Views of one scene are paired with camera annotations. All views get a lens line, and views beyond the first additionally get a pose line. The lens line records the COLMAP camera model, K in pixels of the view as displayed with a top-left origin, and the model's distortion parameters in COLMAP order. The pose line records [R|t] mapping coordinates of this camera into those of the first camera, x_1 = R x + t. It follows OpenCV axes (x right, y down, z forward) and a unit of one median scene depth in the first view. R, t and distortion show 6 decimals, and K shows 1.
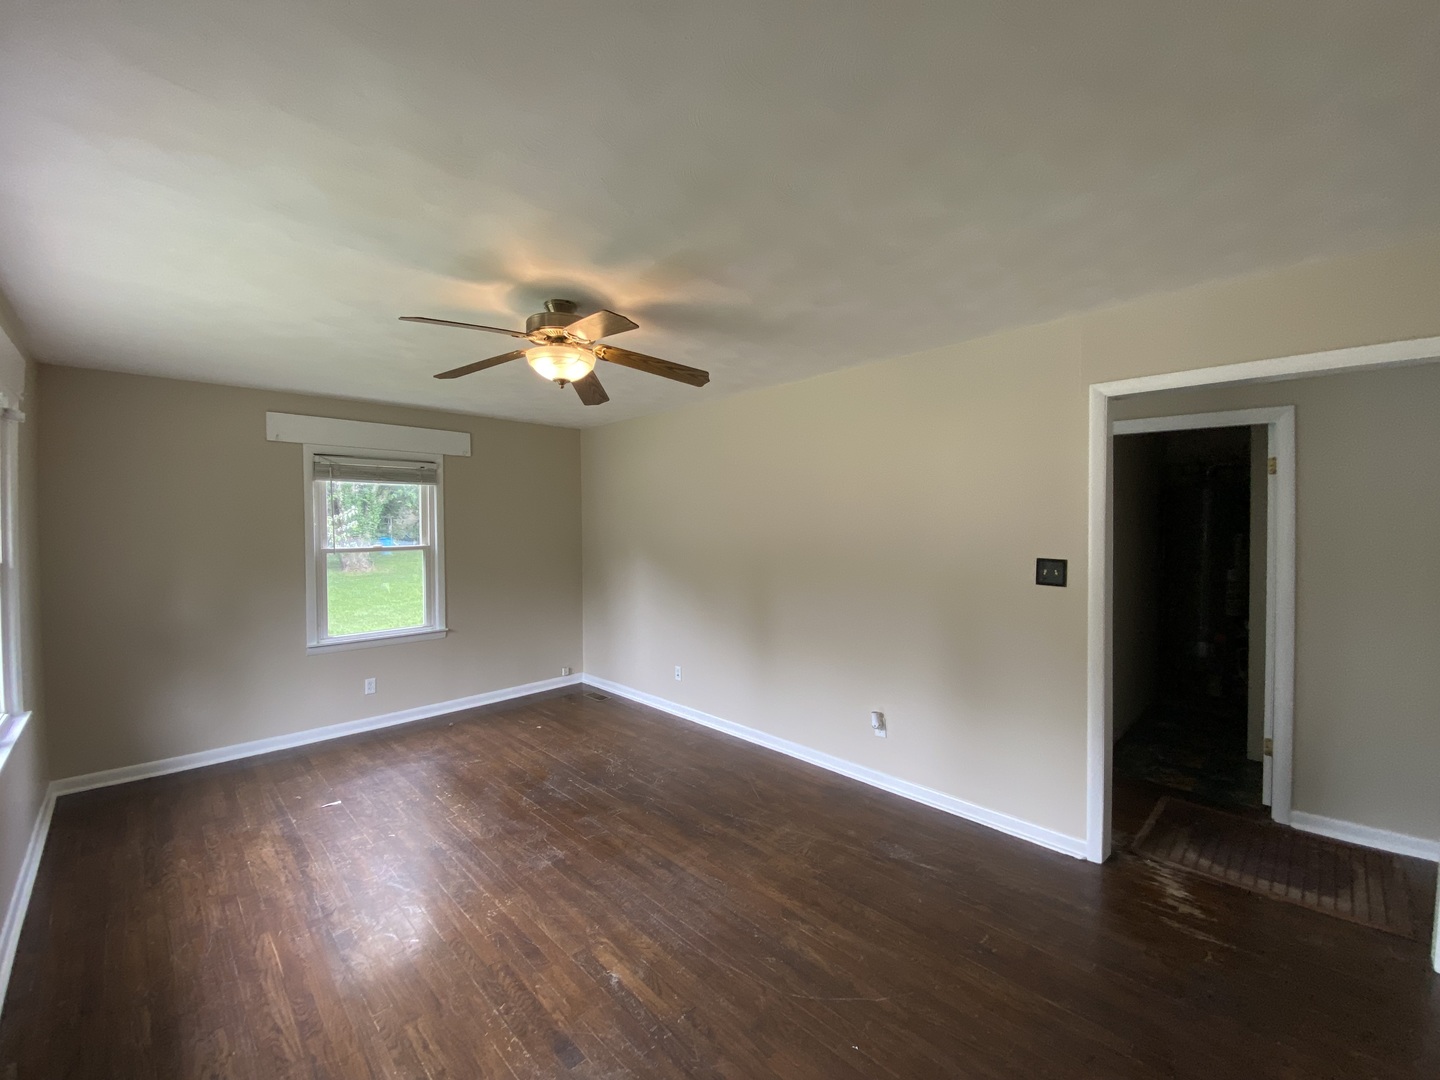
lens RADIAL K [[591.5, 0, 714.3], [0, 591.5, 537.6], [0, 0, 1]] dist [-0.012794, -0.001436]
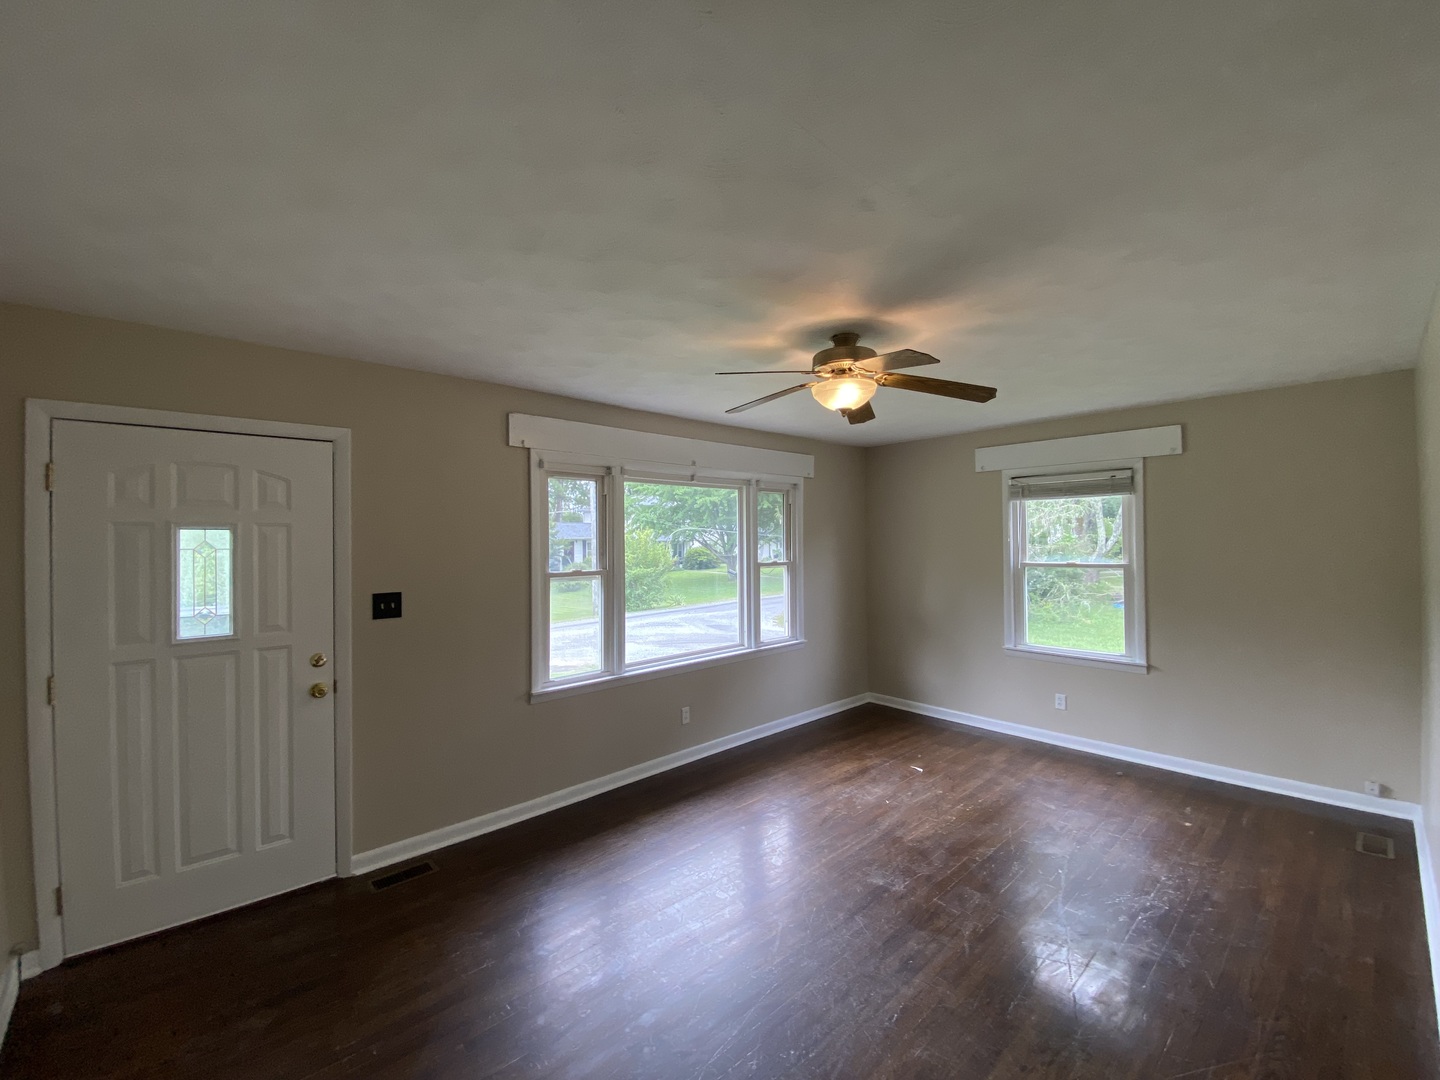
lens RADIAL K [[591.5, 0, 713.8], [0, 591.5, 535.9], [0, 0, 1]] dist [-0.012794, -0.001436]
pose [[-0.055368, -0.003039, -0.998461, 0.477719], [-0.011383, 0.999932, -0.002412, -0.021761], [0.998401, 0.011231, -0.055398, 0.495872]]
